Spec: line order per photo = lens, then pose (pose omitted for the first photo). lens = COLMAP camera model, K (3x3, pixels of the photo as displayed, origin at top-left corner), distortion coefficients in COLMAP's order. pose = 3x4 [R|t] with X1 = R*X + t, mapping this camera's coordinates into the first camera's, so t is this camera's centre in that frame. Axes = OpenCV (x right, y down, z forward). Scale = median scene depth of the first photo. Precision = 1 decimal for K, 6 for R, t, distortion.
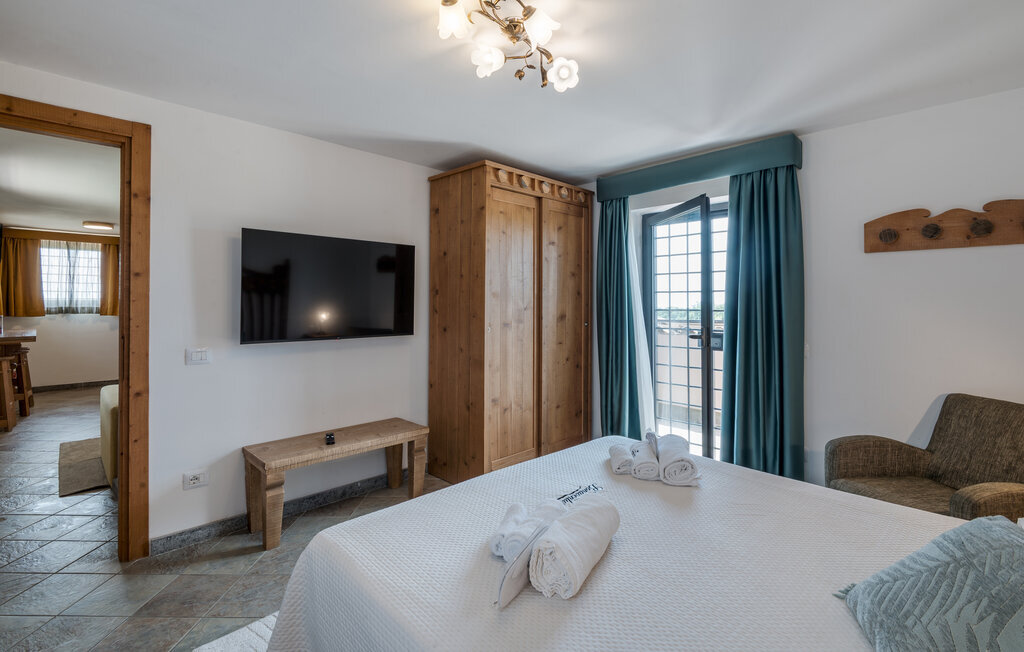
lens RADIAL K [[465.8, 0, 512.7], [0, 465.8, 308.4], [0, 0, 1]] dist [0.001567, 0.000280]
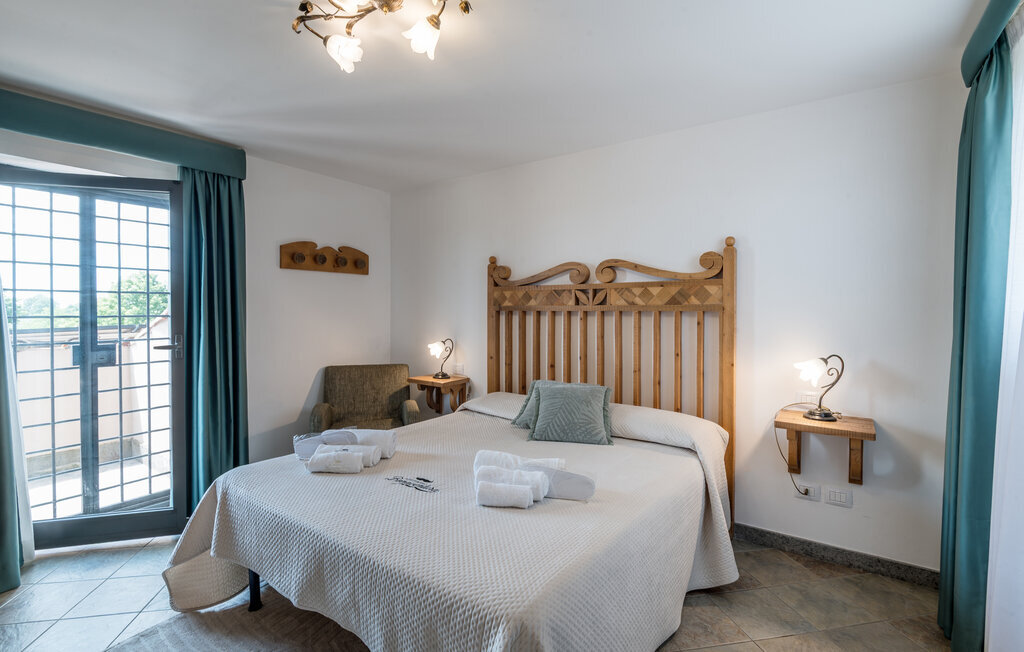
lens RADIAL K [[465.8, 0, 512.7], [0, 465.8, 308.4], [0, 0, 1]] dist [0.001567, 0.000280]
pose [[-0.175946, 0.001898, 0.984398, -0.618529], [0.007902, 0.999969, -0.000516, -0.002797], [-0.984368, 0.007688, -0.175956, 0.616264]]
